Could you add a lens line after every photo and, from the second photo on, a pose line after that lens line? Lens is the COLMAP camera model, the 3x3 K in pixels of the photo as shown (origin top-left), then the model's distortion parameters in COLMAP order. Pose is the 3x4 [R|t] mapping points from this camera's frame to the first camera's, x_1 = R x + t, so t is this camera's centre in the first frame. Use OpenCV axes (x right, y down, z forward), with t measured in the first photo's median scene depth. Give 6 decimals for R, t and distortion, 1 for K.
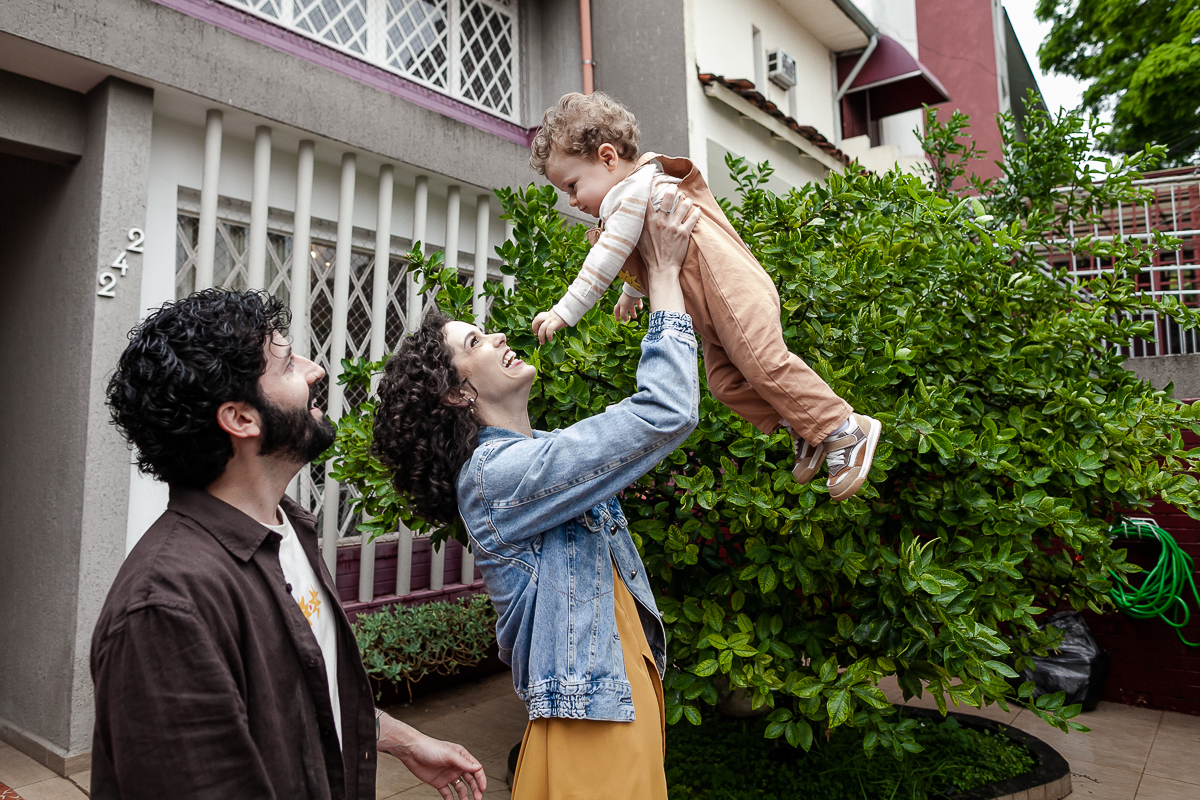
lens RADIAL K [[857.9, 0, 580.9], [0, 857.9, 386.7], [0, 0, 1]] dist [-0.058516, 0.057800]
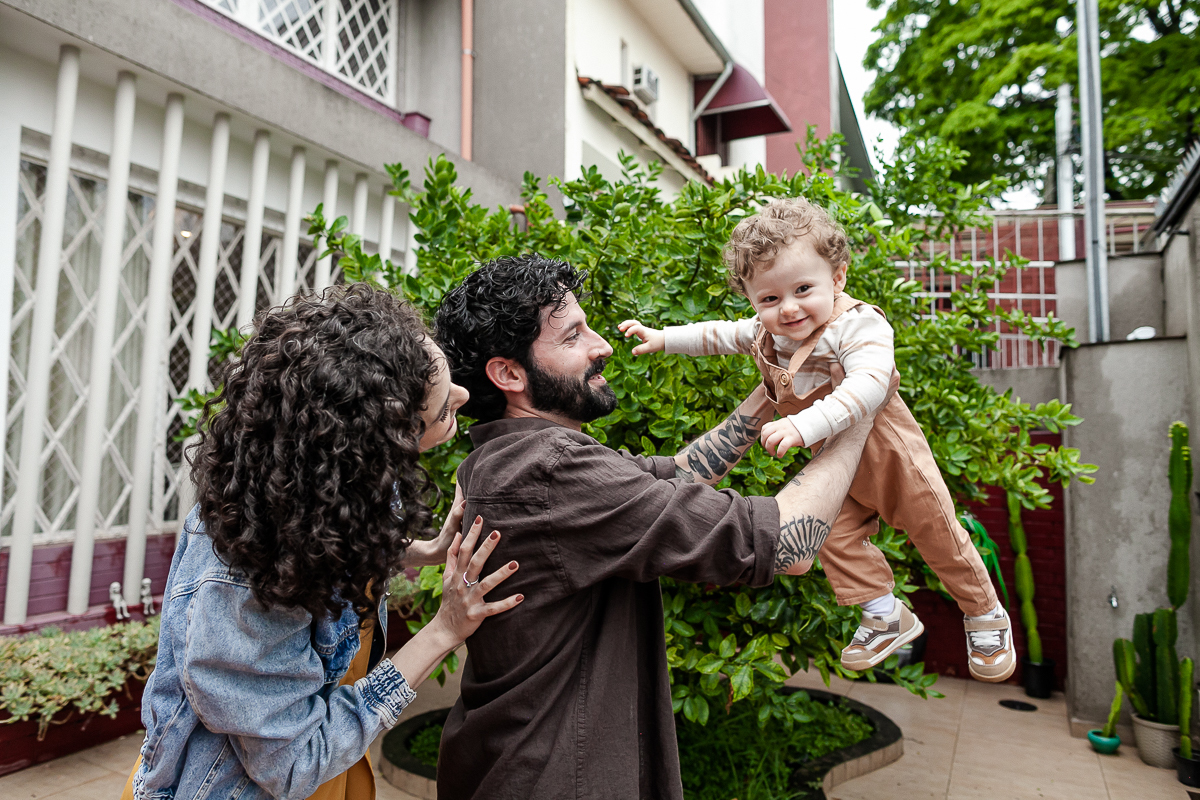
lens RADIAL K [[828.2, 0, 593.1], [0, 828.2, 401.7], [0, 0, 1]] dist [-0.048649, 0.036629]
pose [[0.979462, 0.038606, 0.197898, -0.043316], [-0.042616, 0.998963, 0.016041, 0.013913], [-0.197074, -0.024146, 0.980091, 0.029573]]
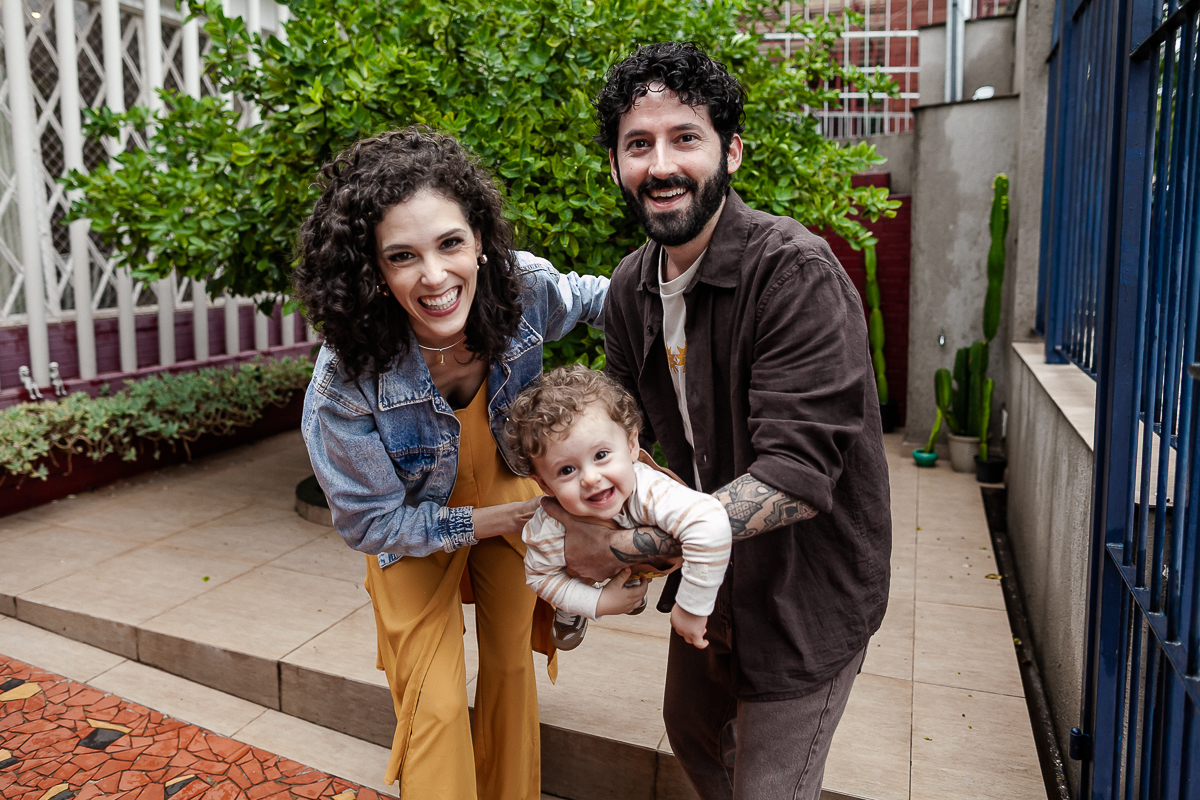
lens RADIAL K [[842.8, 0, 572.7], [0, 842.8, 387.4], [0, 0, 1]] dist [-0.059018, 0.051655]
pose [[0.959446, -0.054070, 0.276658, -0.030160], [-0.011208, 0.973339, 0.229098, 0.048484], [-0.281669, -0.222907, 0.933260, -0.070829]]
